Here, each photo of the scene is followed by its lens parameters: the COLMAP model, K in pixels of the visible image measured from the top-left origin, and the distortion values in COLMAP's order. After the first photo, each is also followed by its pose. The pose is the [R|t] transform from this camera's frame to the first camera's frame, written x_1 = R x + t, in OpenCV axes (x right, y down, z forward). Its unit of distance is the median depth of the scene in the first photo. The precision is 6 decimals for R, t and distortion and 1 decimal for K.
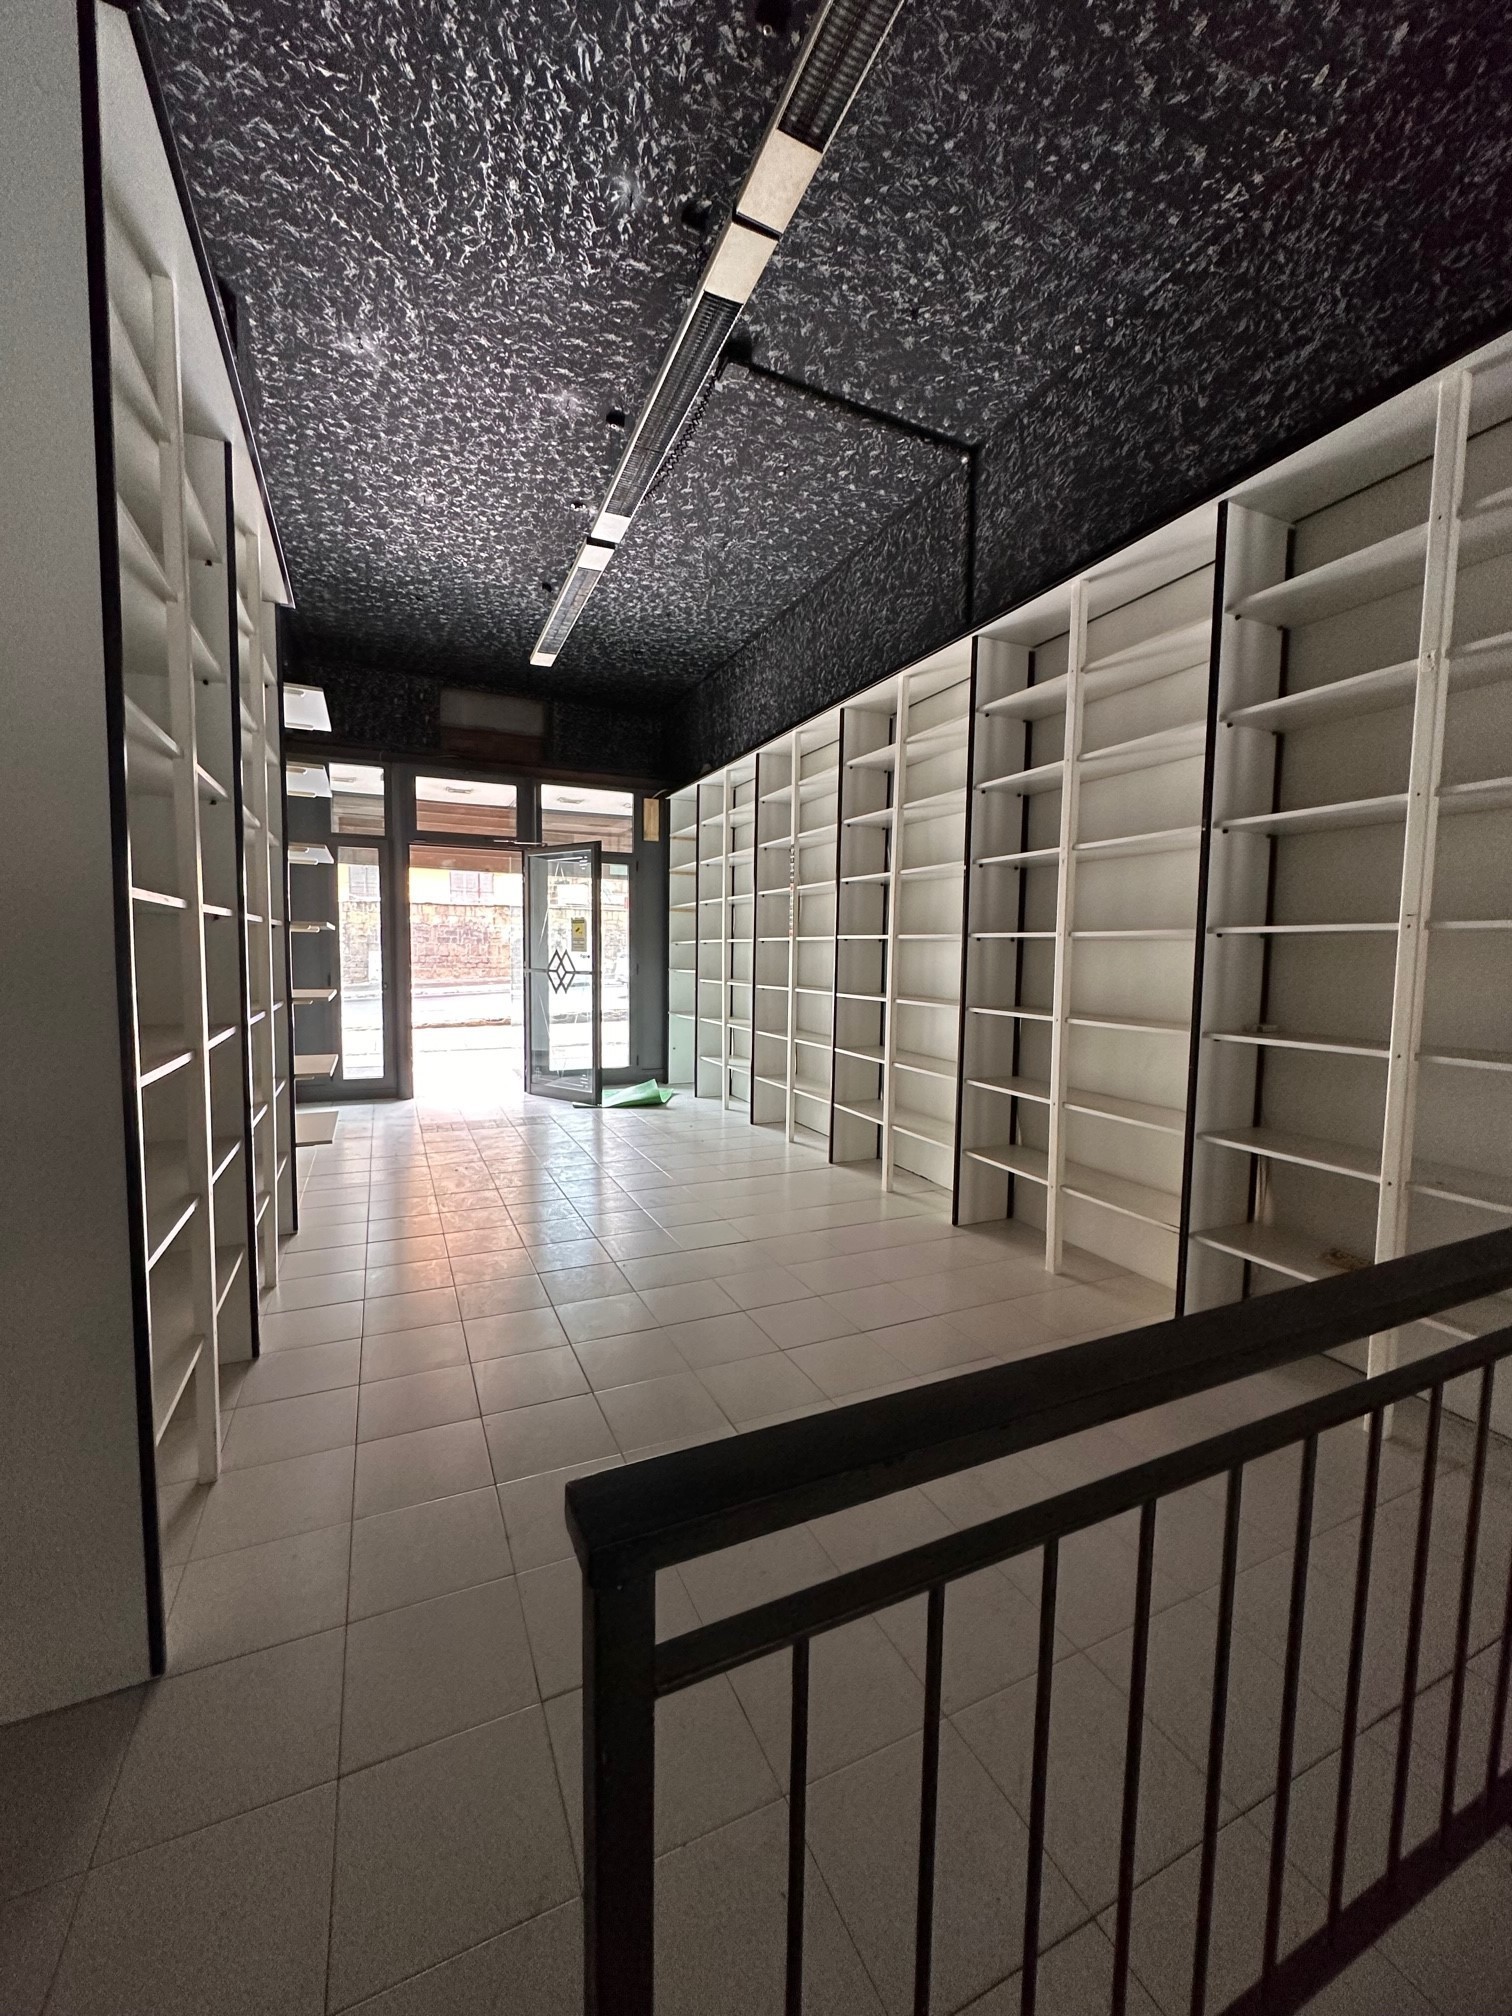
lens RADIAL K [[794.7, 0, 756.0], [0, 794.7, 1008.0], [0, 0, 1]] dist [0.001260, -0.000143]
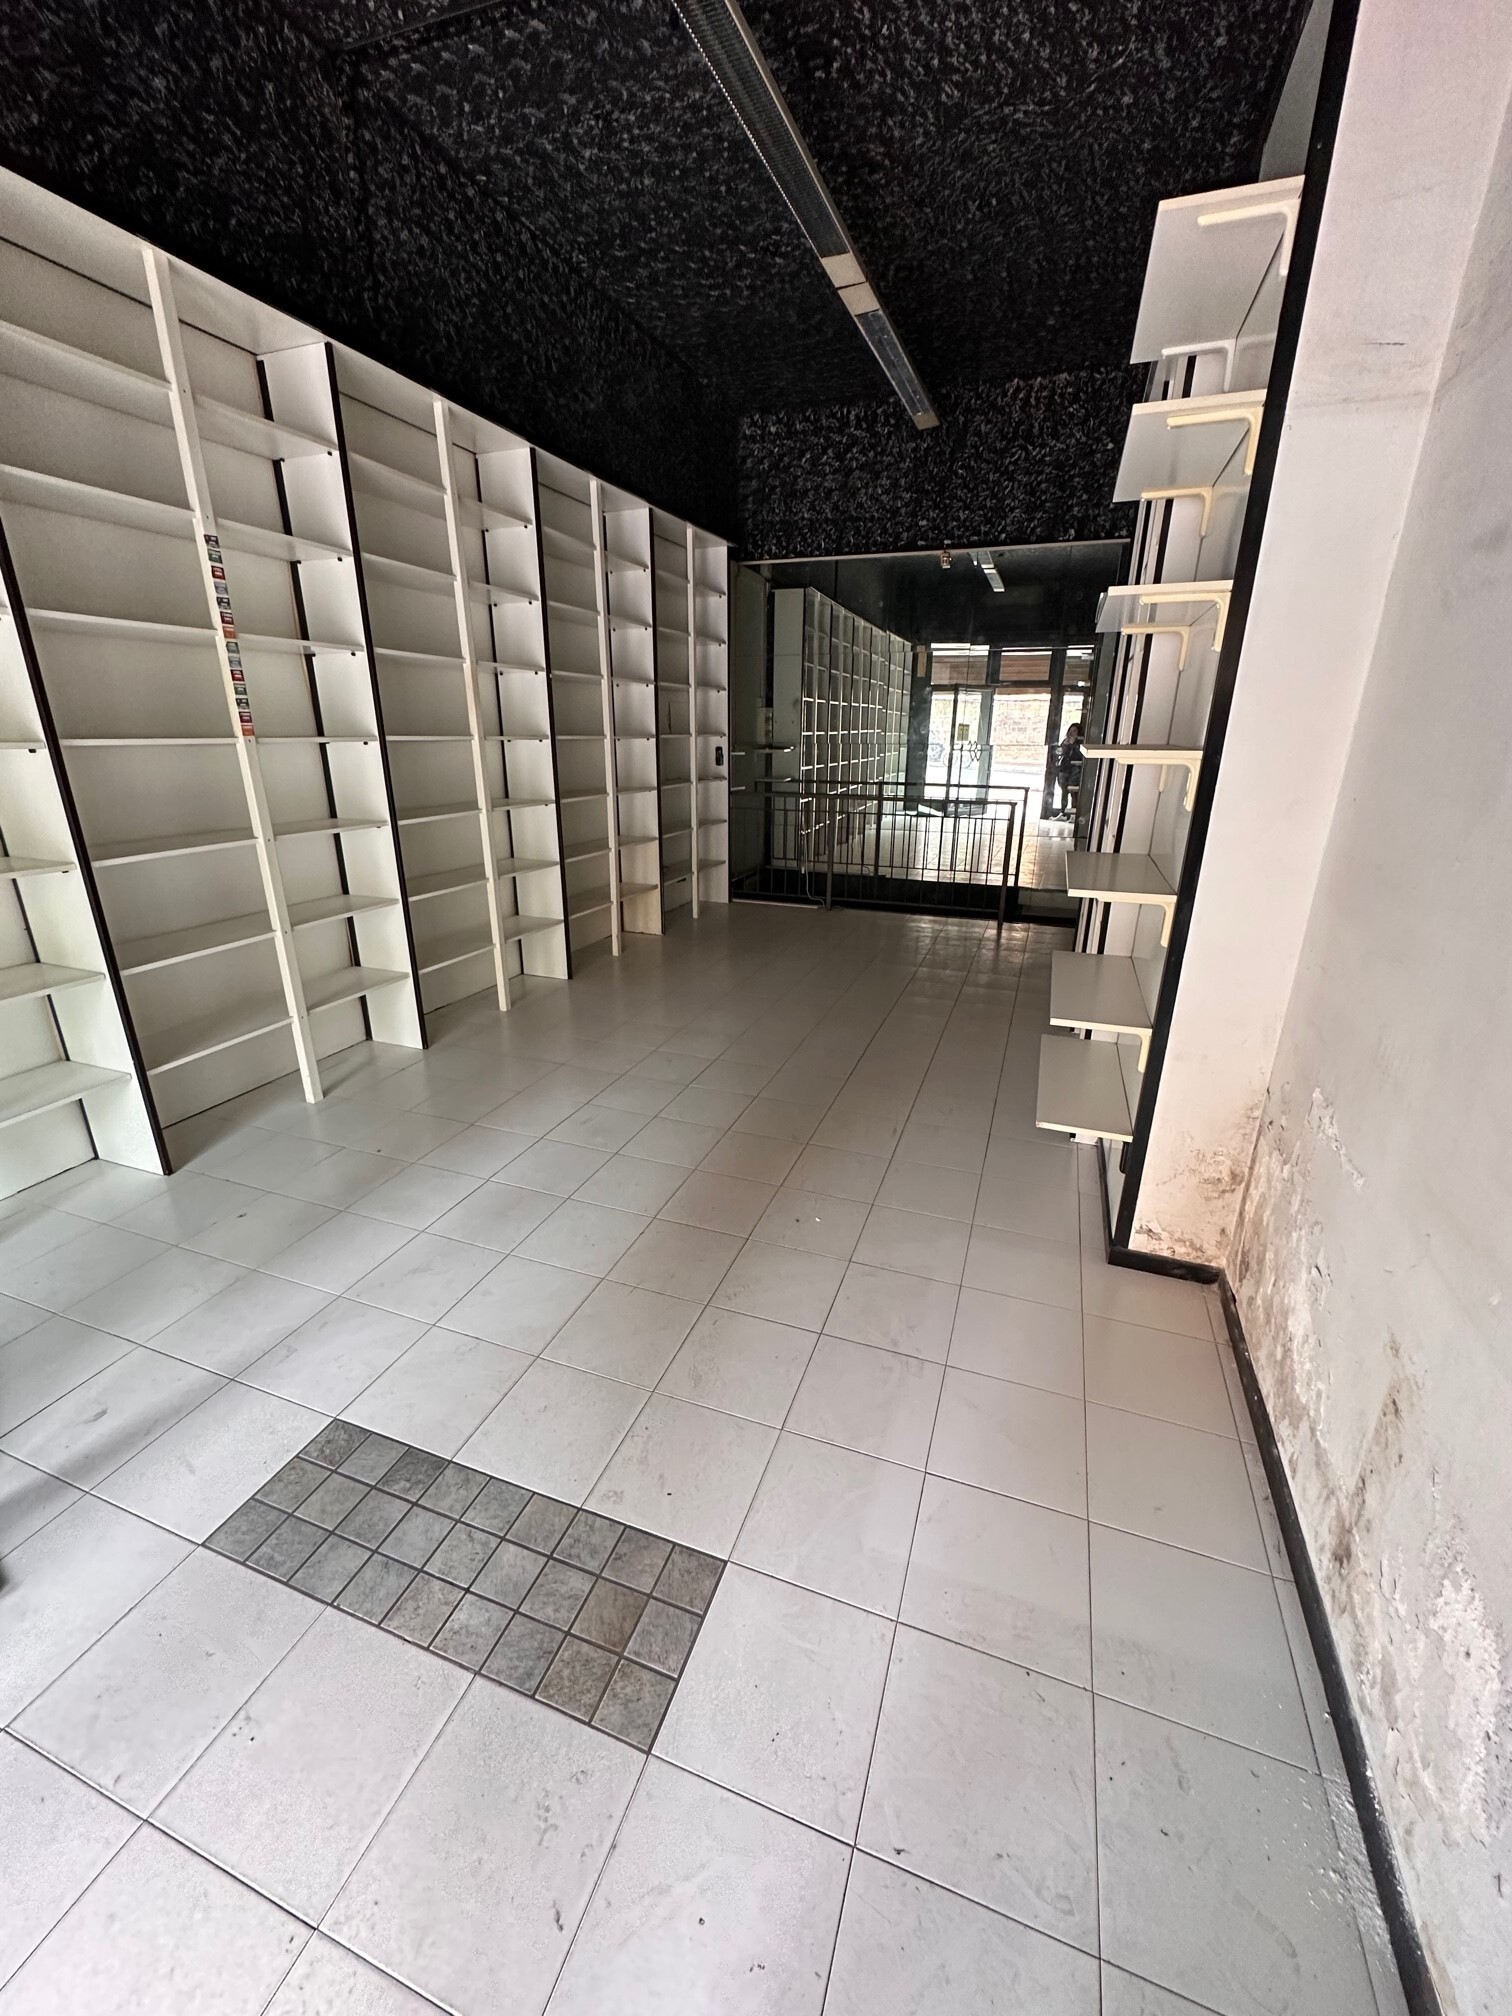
lens RADIAL K [[794.7, 0, 756.0], [0, 794.7, 1008.0], [0, 0, 1]] dist [0.001260, -0.000143]
pose [[-0.701446, -0.255081, 0.665513, -0.788644], [0.033577, 0.920897, 0.388356, -0.160814], [-0.711931, 0.294757, -0.637395, 1.565564]]
